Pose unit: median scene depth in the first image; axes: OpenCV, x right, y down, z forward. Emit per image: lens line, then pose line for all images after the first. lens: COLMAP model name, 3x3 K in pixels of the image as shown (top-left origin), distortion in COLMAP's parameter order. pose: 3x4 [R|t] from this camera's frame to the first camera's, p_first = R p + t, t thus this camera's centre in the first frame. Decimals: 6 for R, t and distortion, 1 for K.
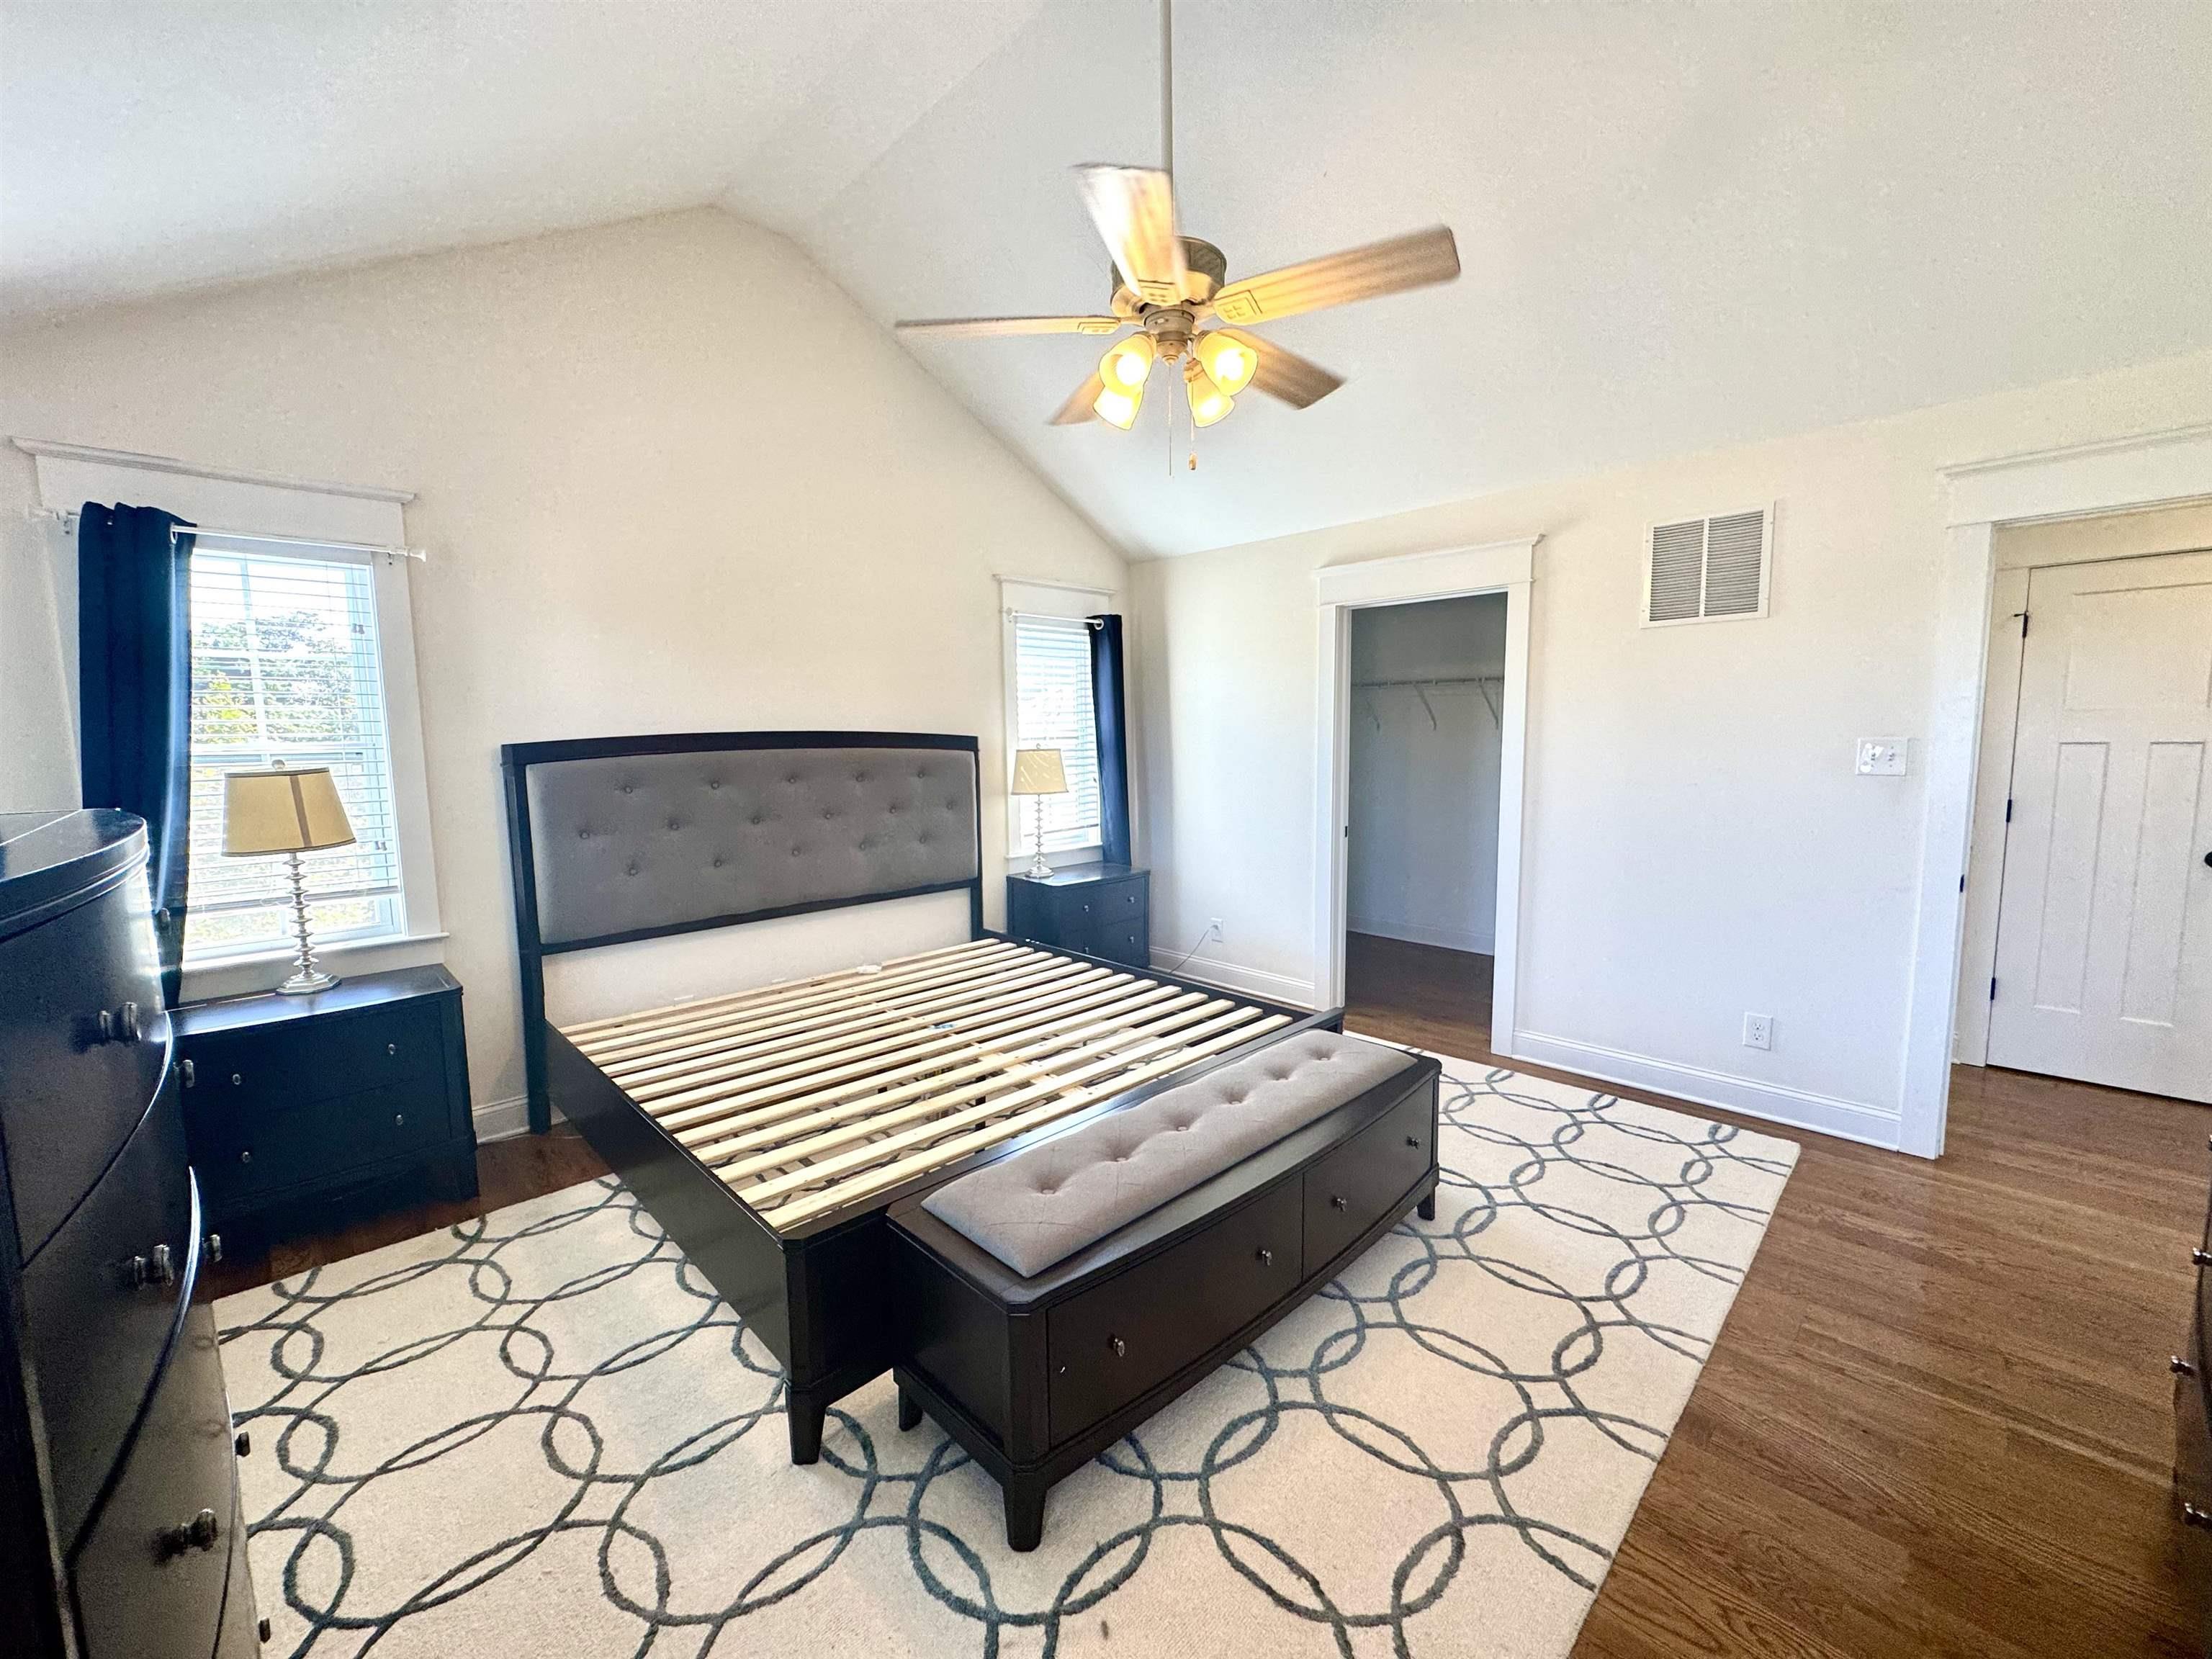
lens RADIAL K [[883.5, 0, 1108.4], [0, 883.5, 826.3], [0, 0, 1]] dist [-0.001803, -0.000291]
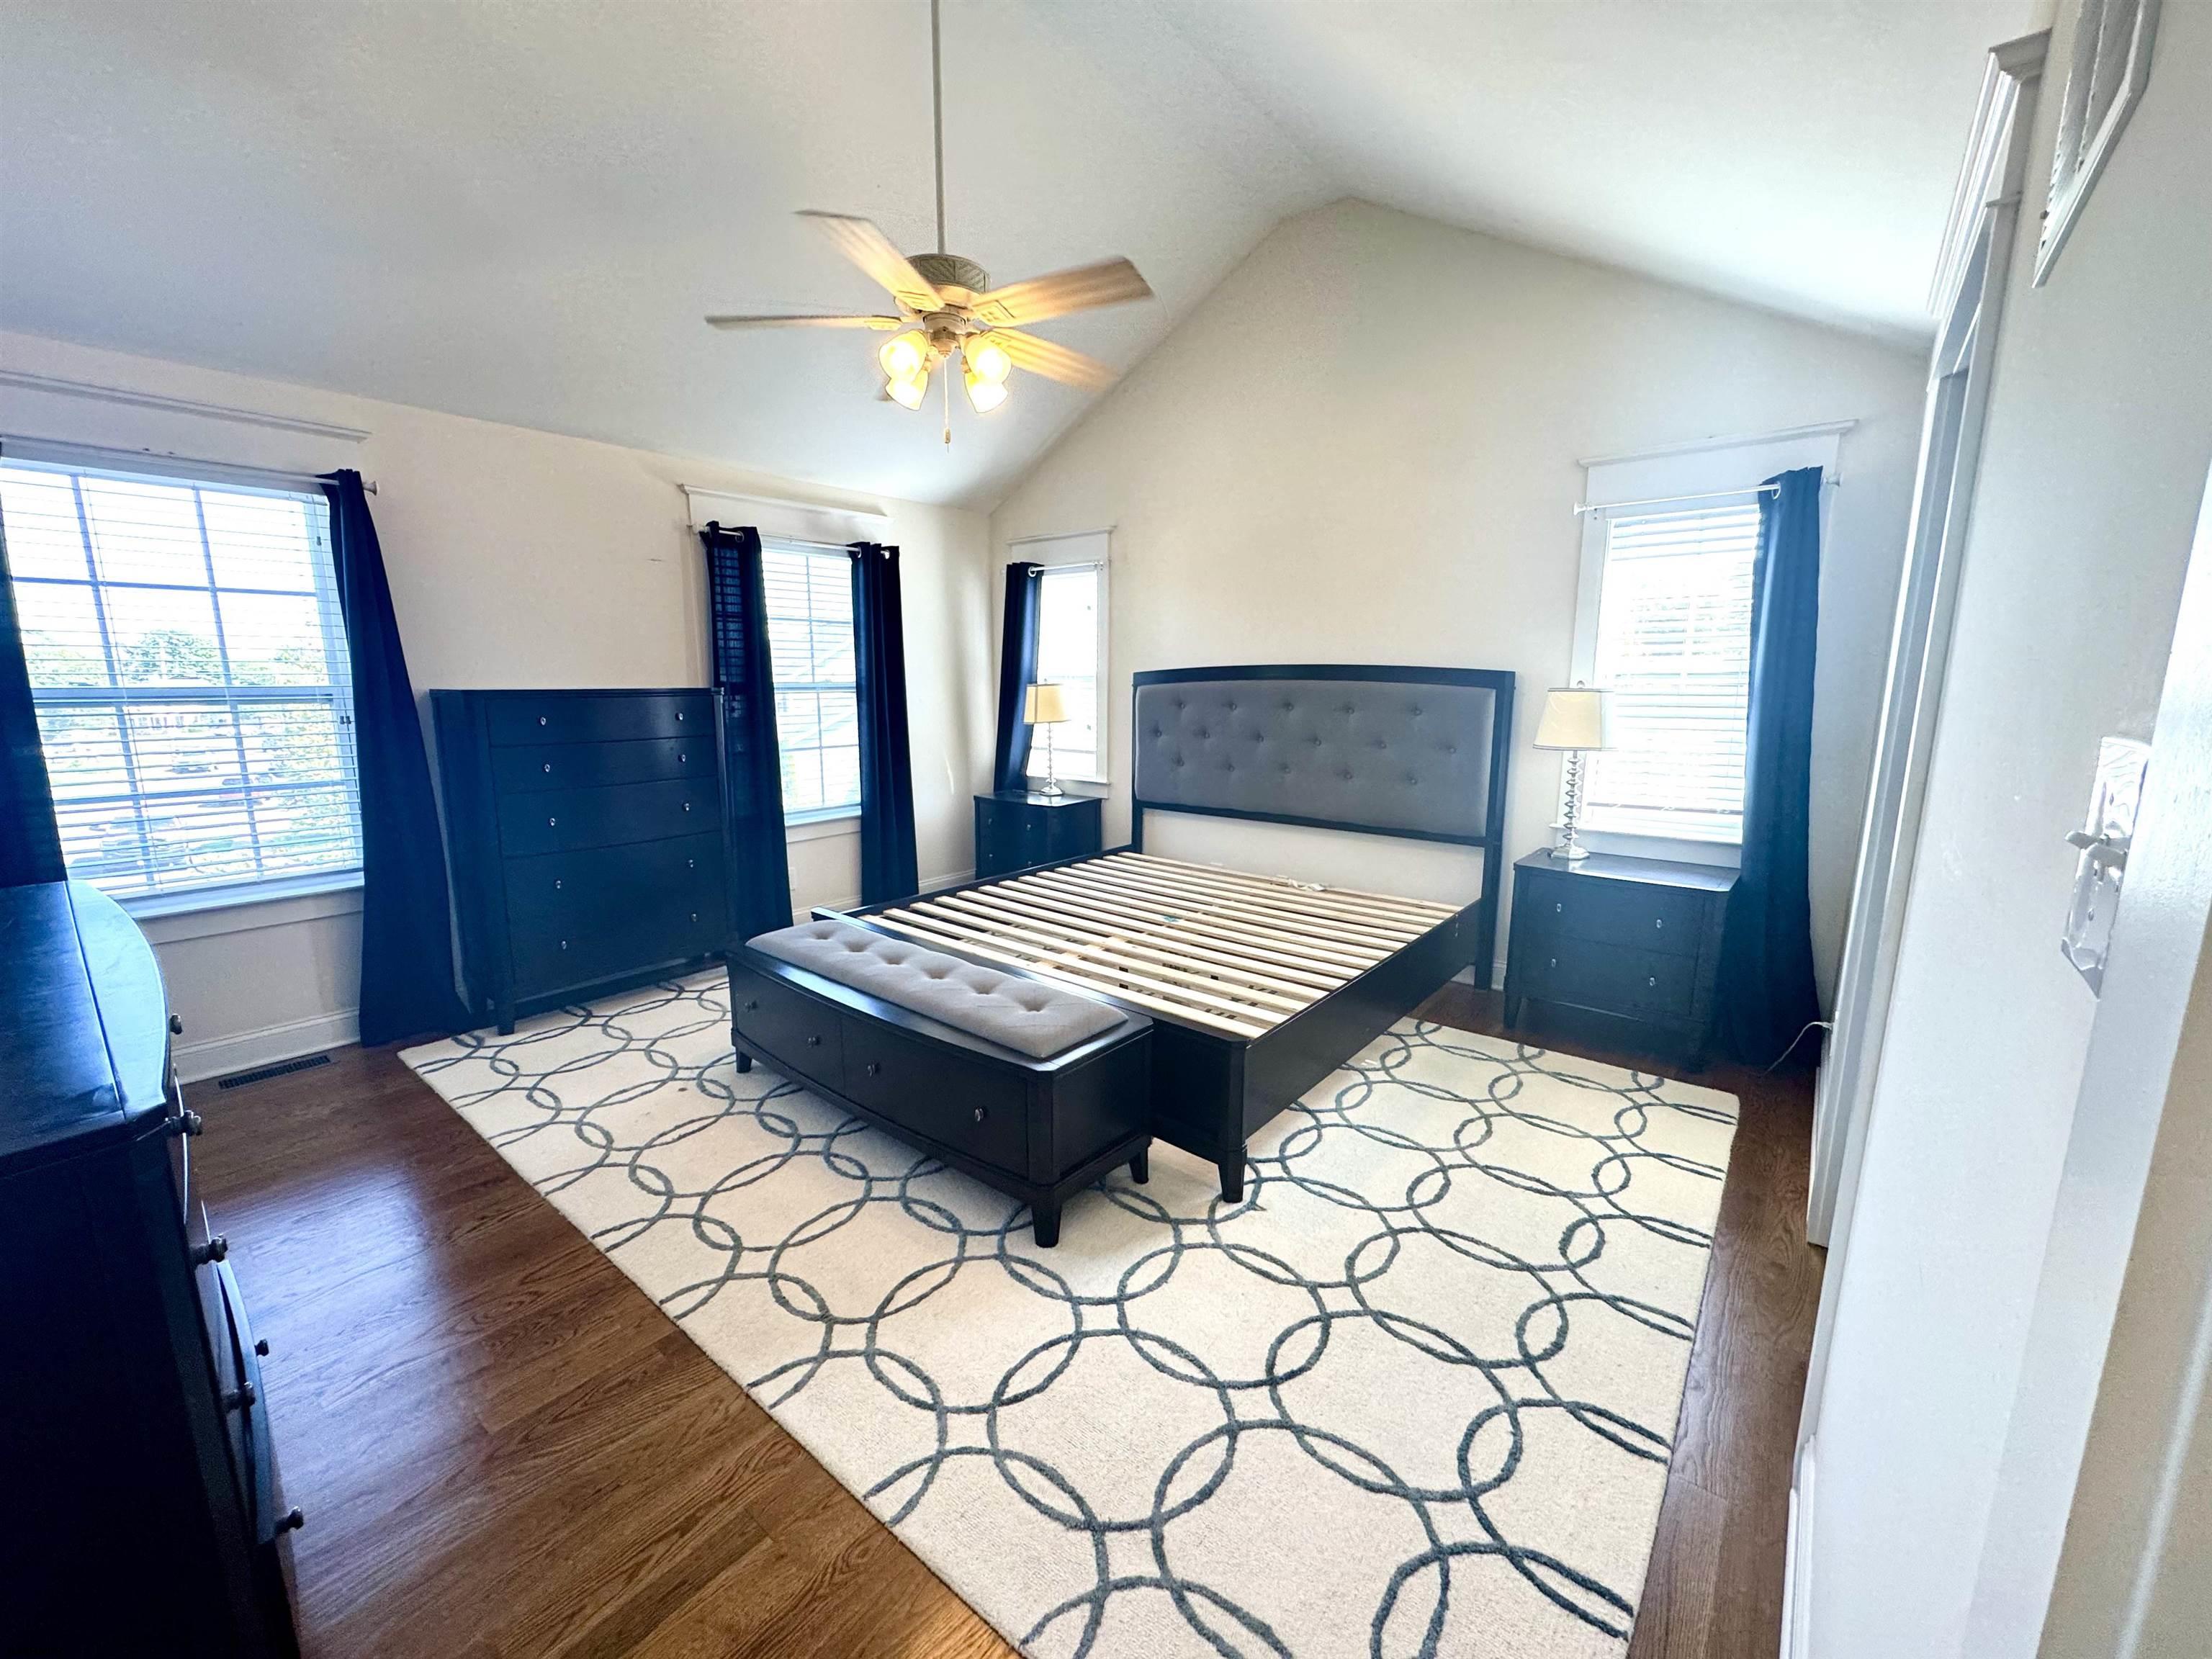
lens RADIAL K [[883.5, 0, 1106.4], [0, 883.5, 829.2], [0, 0, 1]] dist [-0.001803, -0.000291]
pose [[0.106133, 0.185443, -0.976907, 1.096405], [-0.104079, 0.979131, 0.174558, -0.103109], [0.988890, 0.083149, 0.123219, 0.890765]]
